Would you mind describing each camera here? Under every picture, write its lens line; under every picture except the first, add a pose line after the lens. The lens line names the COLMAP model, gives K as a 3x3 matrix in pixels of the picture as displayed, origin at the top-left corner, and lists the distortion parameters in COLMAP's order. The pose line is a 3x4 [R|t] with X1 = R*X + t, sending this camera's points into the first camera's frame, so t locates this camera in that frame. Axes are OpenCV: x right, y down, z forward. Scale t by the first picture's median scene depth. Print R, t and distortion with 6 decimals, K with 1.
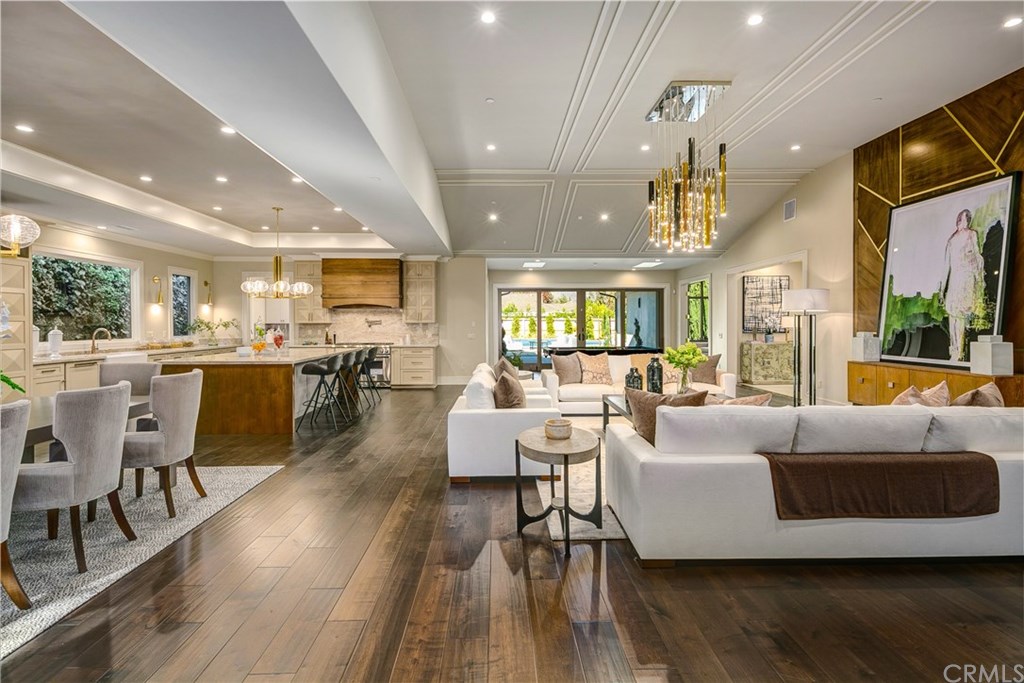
lens RADIAL K [[498.9, 0, 510.4], [0, 498.9, 322.6], [0, 0, 1]] dist [0.001796, 0.000079]
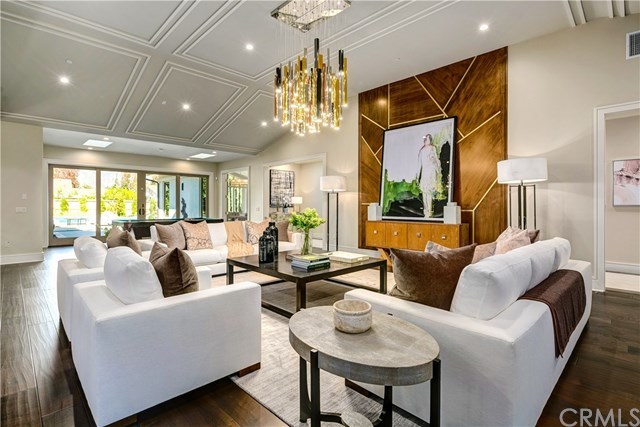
lens RADIAL K [[311.8, 0, 319.0], [0, 311.8, 201.7], [0, 0, 1]] dist [0.001796, 0.000079]
pose [[0.725520, 0.013930, 0.688060, -0.133407], [-0.004475, 0.999869, -0.015524, 0.033037], [-0.688186, 0.008184, 0.725488, 0.391614]]
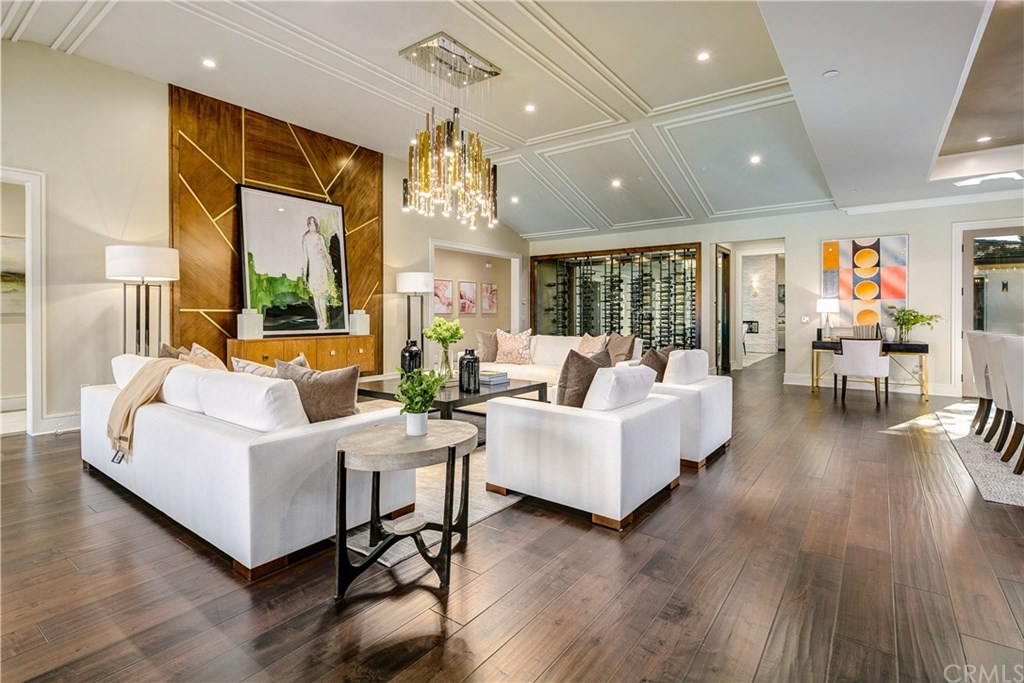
lens RADIAL K [[498.9, 0, 510.4], [0, 498.9, 322.6], [0, 0, 1]] dist [0.001796, 0.000079]
pose [[-0.788574, -0.003645, 0.614929, -0.283005], [0.004376, 0.999924, 0.011539, 0.038028], [-0.614925, 0.011790, -0.788498, 1.491769]]
